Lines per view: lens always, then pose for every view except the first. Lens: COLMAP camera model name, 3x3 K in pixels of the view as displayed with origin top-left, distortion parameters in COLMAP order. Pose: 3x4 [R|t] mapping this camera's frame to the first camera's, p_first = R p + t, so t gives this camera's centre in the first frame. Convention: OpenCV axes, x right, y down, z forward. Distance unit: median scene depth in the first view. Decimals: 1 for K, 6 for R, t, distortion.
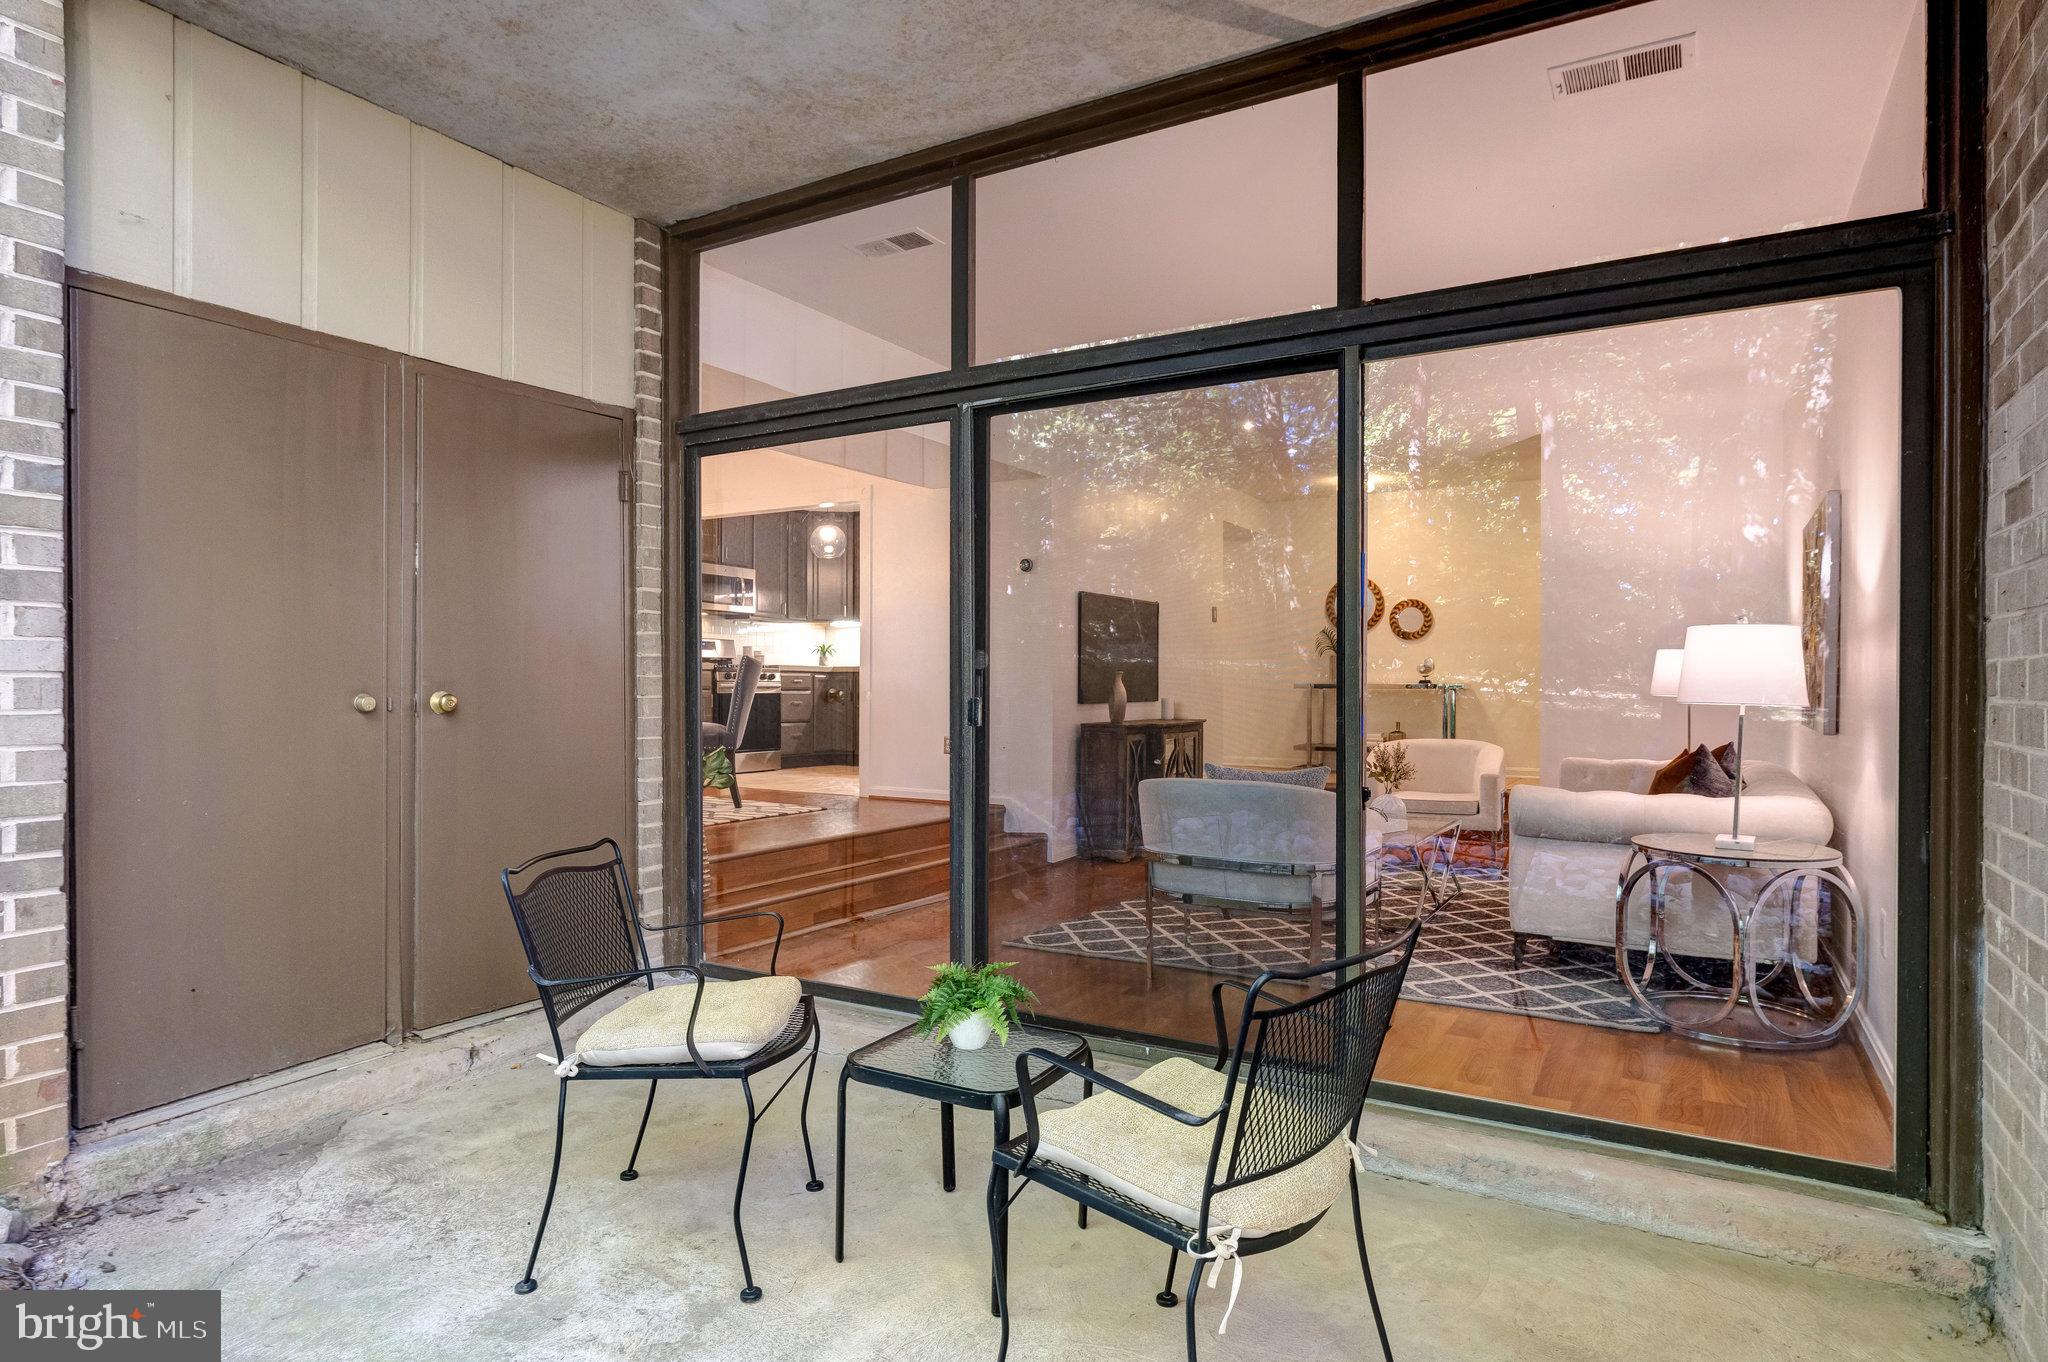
lens RADIAL K [[1150.4, 0, 1037.3], [0, 1150.4, 685.0], [0, 0, 1]] dist [0.003600, 0.000408]
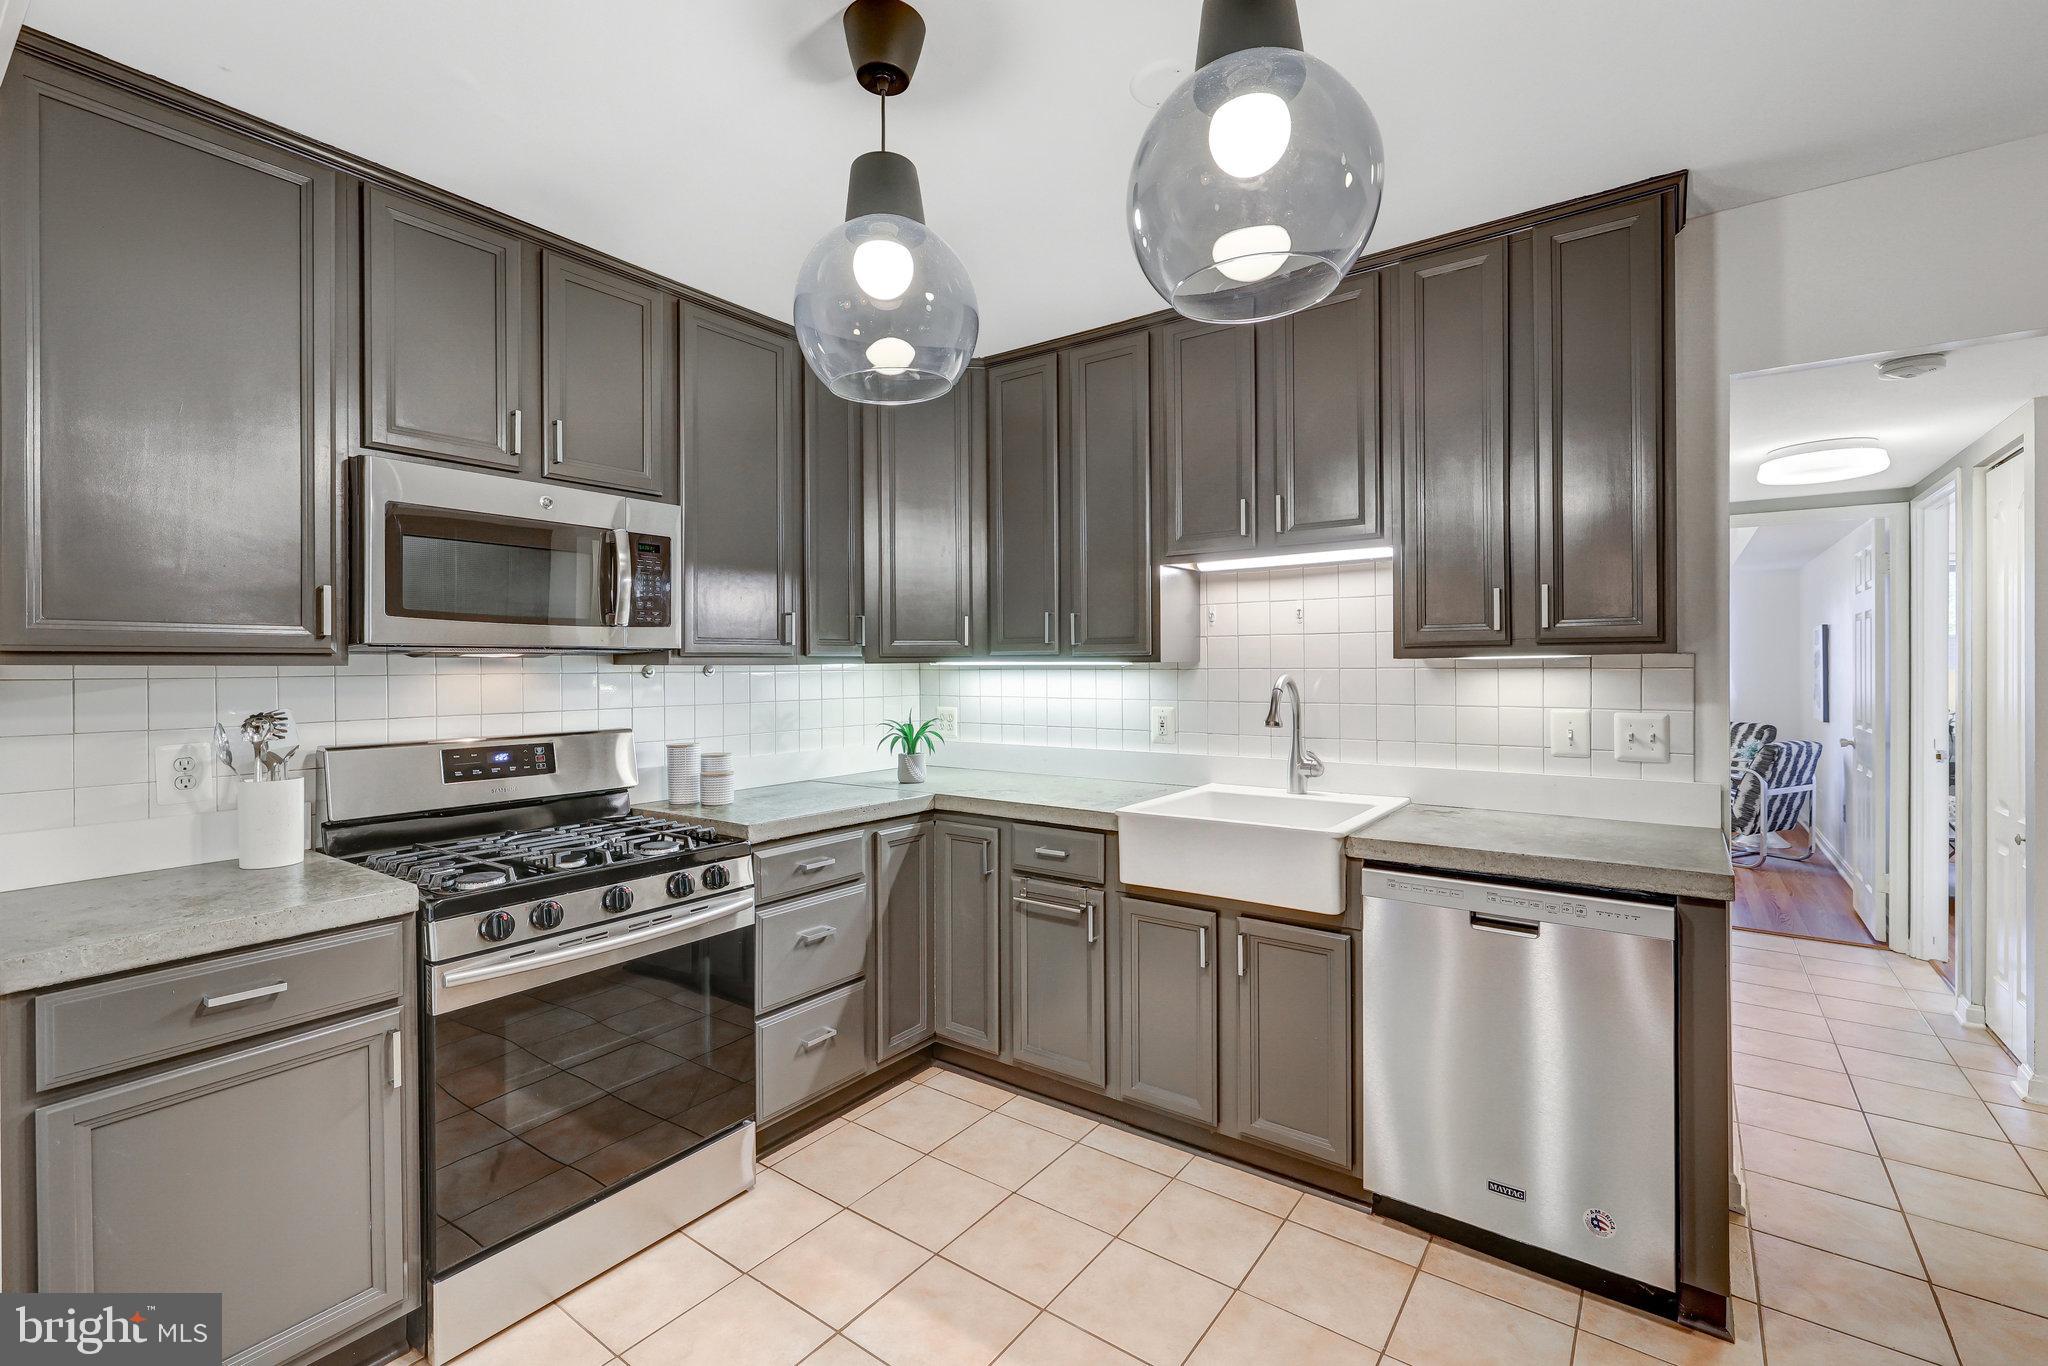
lens RADIAL K [[885.8, 0, 1011.5], [0, 885.8, 671.9], [0, 0, 1]] dist [0.000445, -0.000445]
pose [[0.994866, -0.006312, -0.101008, -0.315399], [0.007365, 0.999922, 0.010059, -0.135524], [0.100936, -0.010751, 0.994835, 1.823860]]
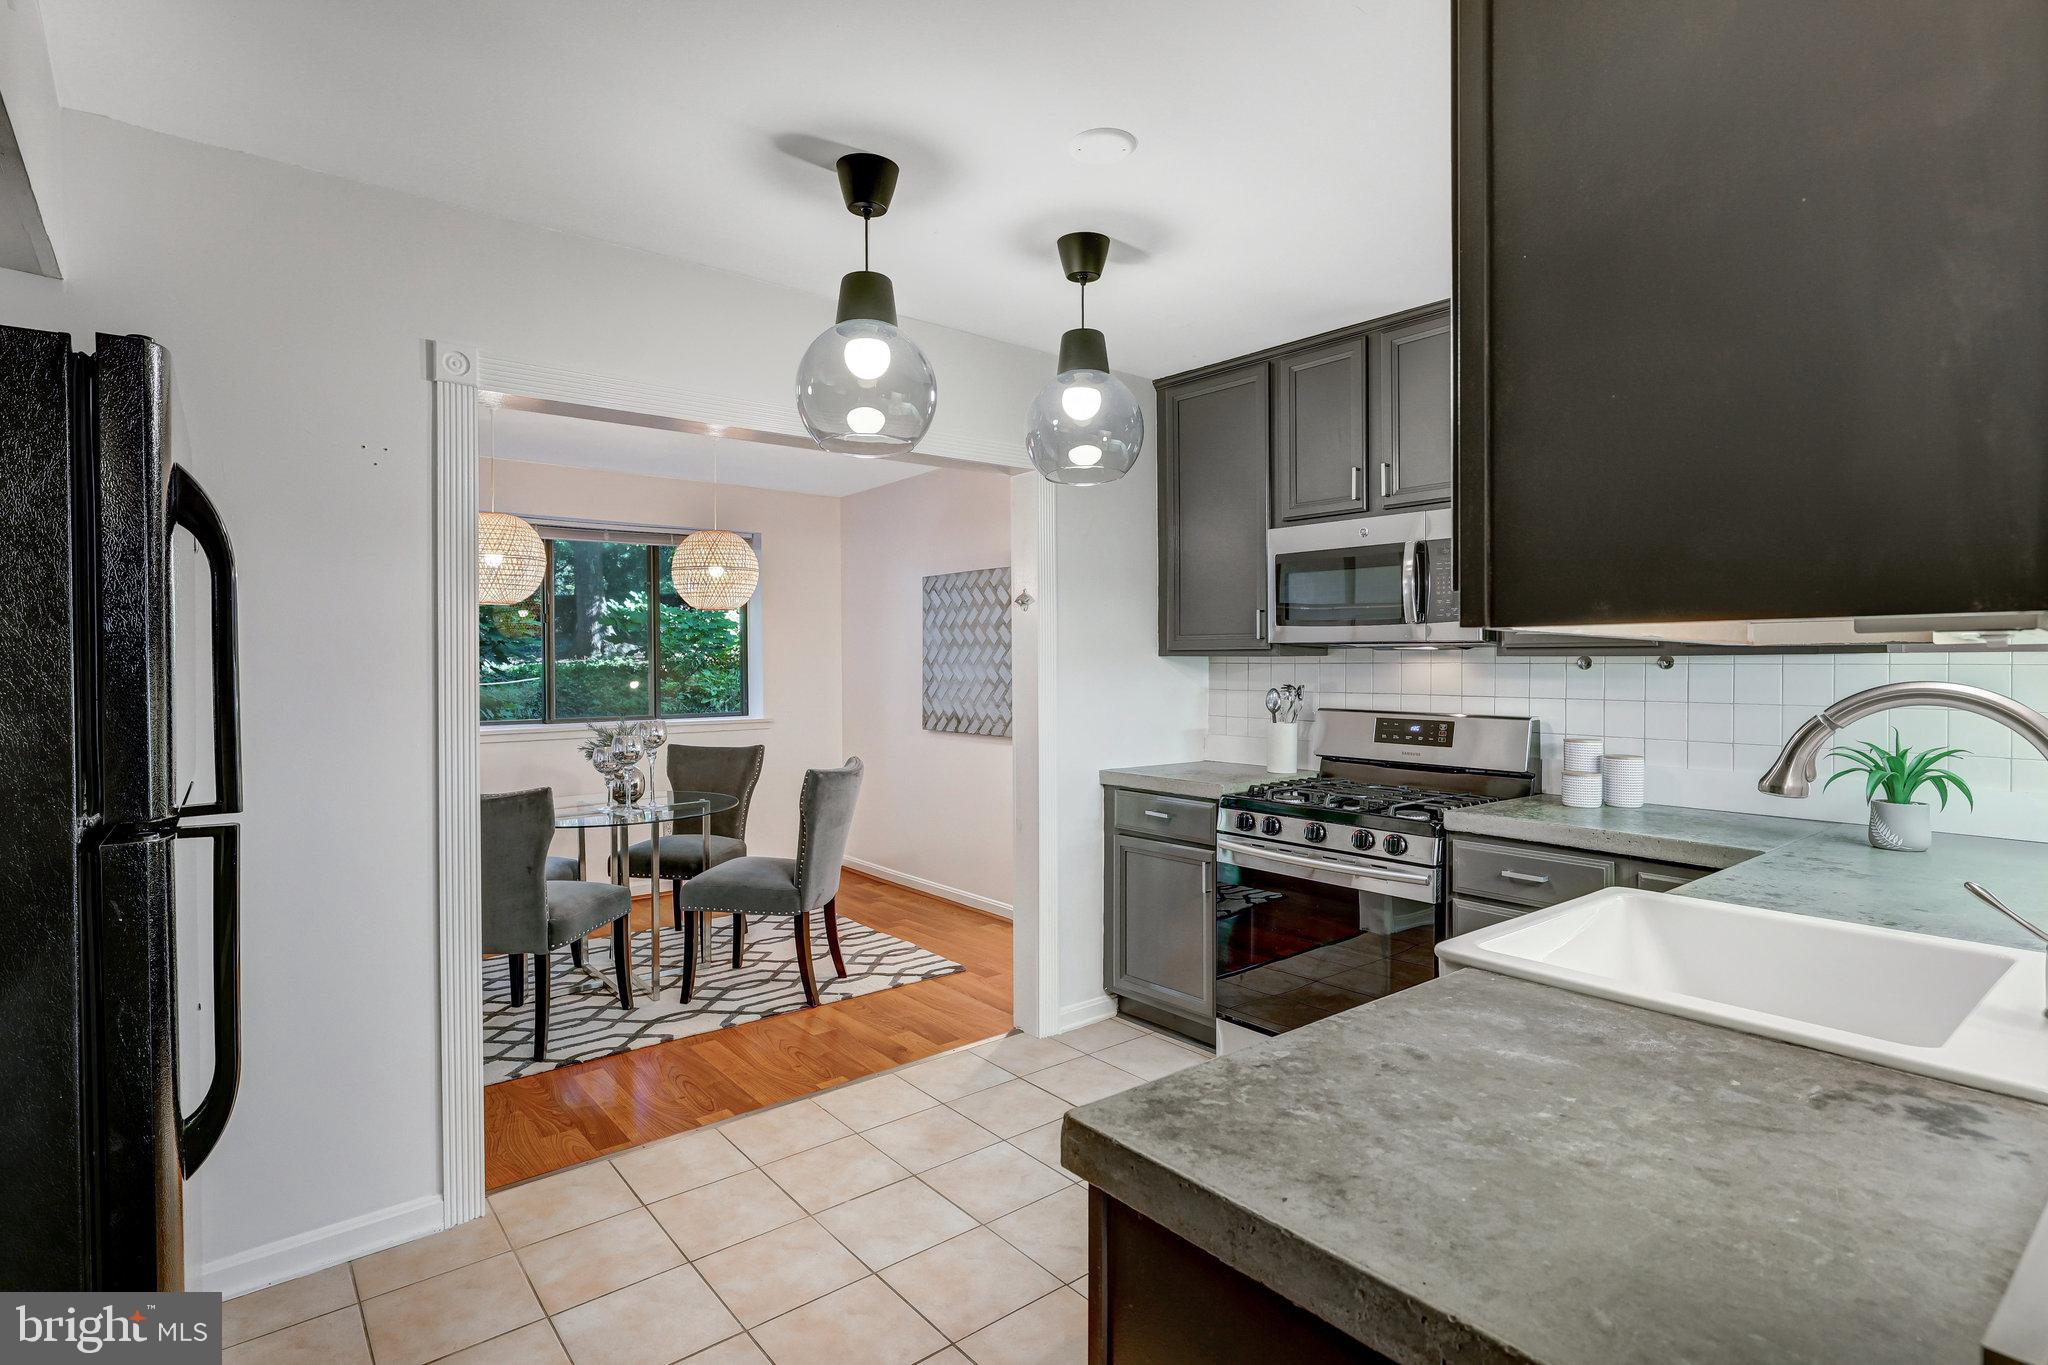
lens RADIAL K [[1007.8, 0, 1003.1], [0, 1007.8, 677.7], [0, 0, 1]] dist [0.002889, 0.000005]
pose [[-0.356370, 0.019302, -0.934145, 0.153293], [0.006303, 0.999814, 0.018254, -0.135591], [0.934323, 0.000618, -0.356426, 2.300444]]
